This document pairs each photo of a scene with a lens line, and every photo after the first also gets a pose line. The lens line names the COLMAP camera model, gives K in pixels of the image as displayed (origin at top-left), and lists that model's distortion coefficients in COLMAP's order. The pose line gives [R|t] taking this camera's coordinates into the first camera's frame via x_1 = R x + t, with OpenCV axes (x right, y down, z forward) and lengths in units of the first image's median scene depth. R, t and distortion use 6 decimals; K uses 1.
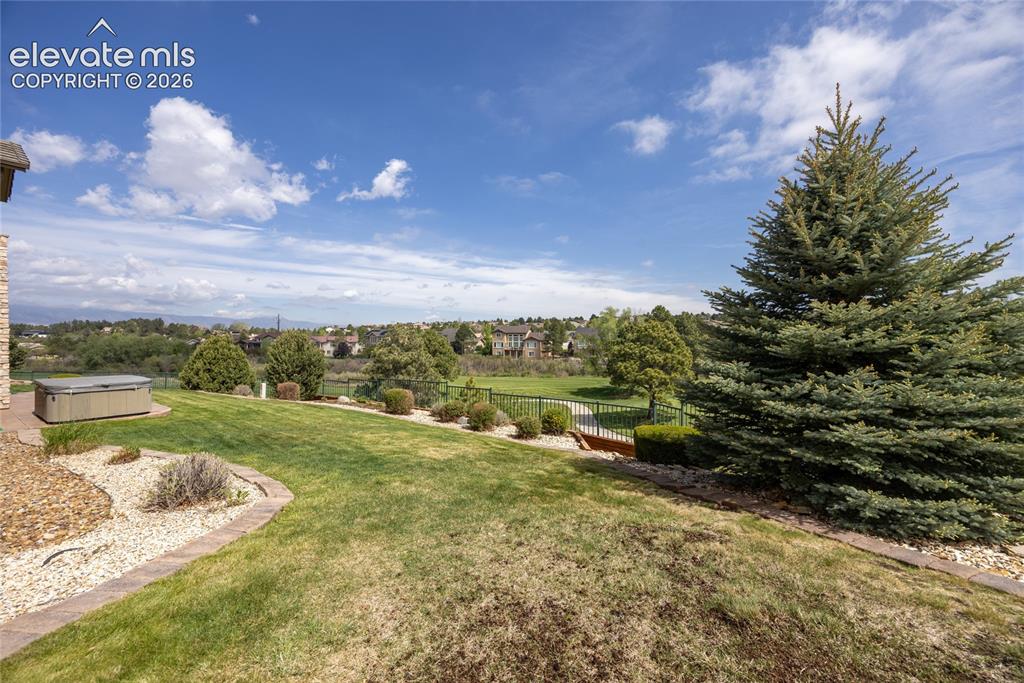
lens RADIAL K [[389.0, 0, 512.0], [0, 389.0, 341.5], [0, 0, 1]] dist [-0.001065, -0.000164]
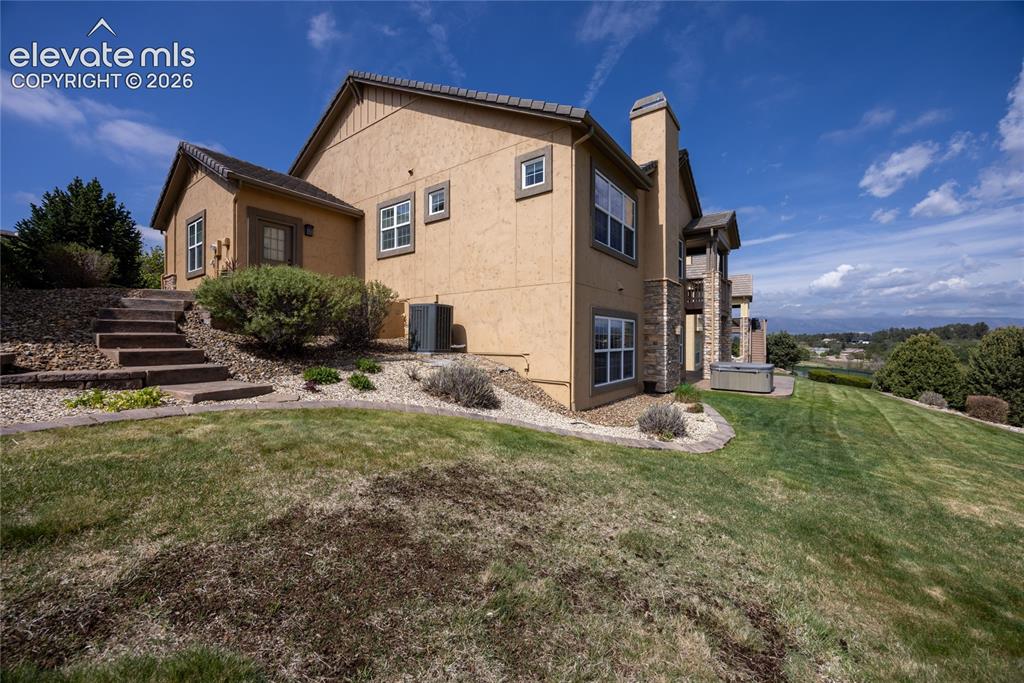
lens RADIAL K [[398.6, 0, 512.0], [0, 398.6, 341.5], [0, 0, 1]] dist [0.001553, -0.000048]
pose [[-0.057498, -0.000485, -0.998345, 0.302649], [-0.019836, 0.999803, 0.000656, 0.027364], [0.998149, 0.019841, -0.057496, 0.209145]]
